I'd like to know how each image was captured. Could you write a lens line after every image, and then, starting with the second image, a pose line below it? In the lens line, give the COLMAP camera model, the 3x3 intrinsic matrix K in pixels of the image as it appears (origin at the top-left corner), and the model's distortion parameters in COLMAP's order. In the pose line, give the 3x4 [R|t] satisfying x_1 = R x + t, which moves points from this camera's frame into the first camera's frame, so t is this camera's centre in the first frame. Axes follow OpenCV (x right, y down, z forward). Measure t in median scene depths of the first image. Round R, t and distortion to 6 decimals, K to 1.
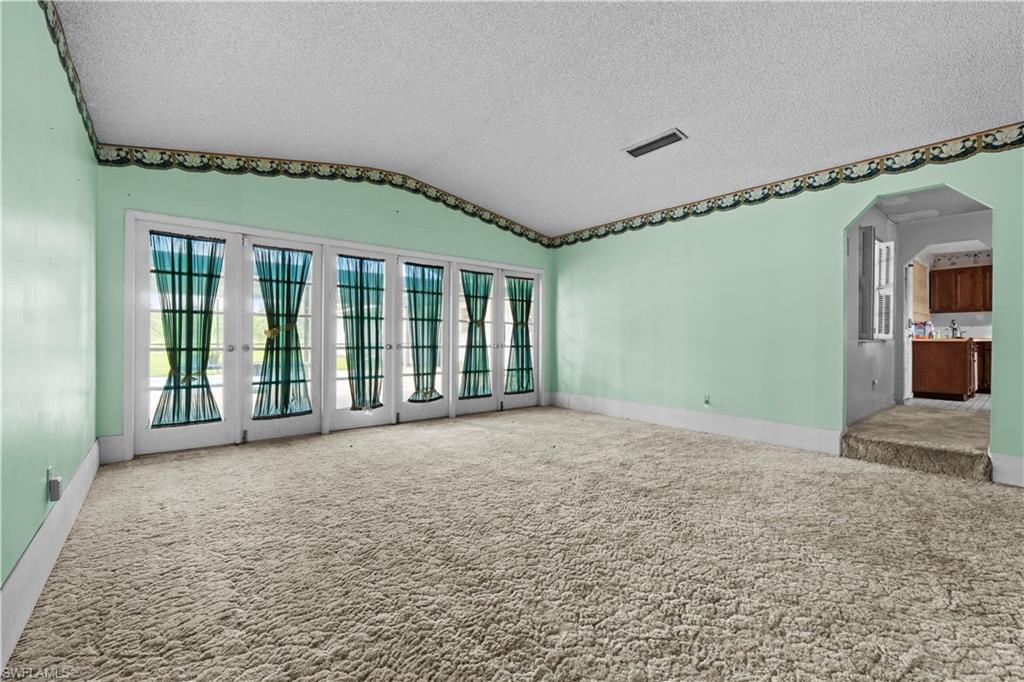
lens RADIAL K [[436.1, 0, 513.6], [0, 436.1, 341.5], [0, 0, 1]] dist [-0.008487, -0.000112]
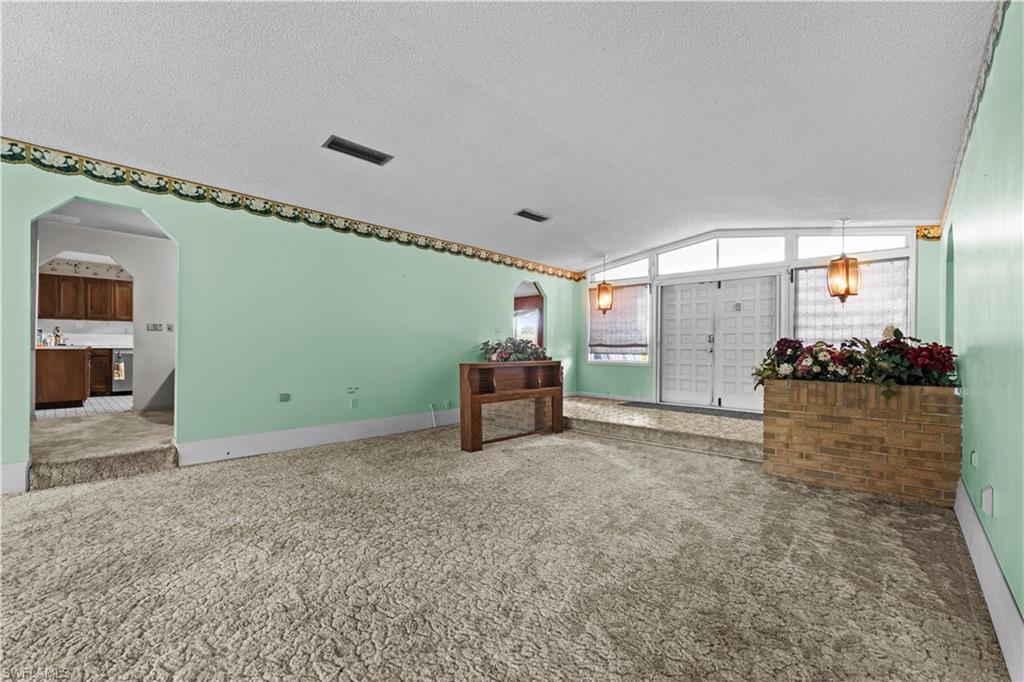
lens RADIAL K [[436.1, 0, 513.1], [0, 436.1, 344.7], [0, 0, 1]] dist [-0.008487, -0.000112]
pose [[-0.153453, -0.000106, 0.988156, -0.278316], [-0.003713, 0.999993, -0.000469, -0.027189], [-0.988149, -0.003741, -0.153453, 0.274621]]
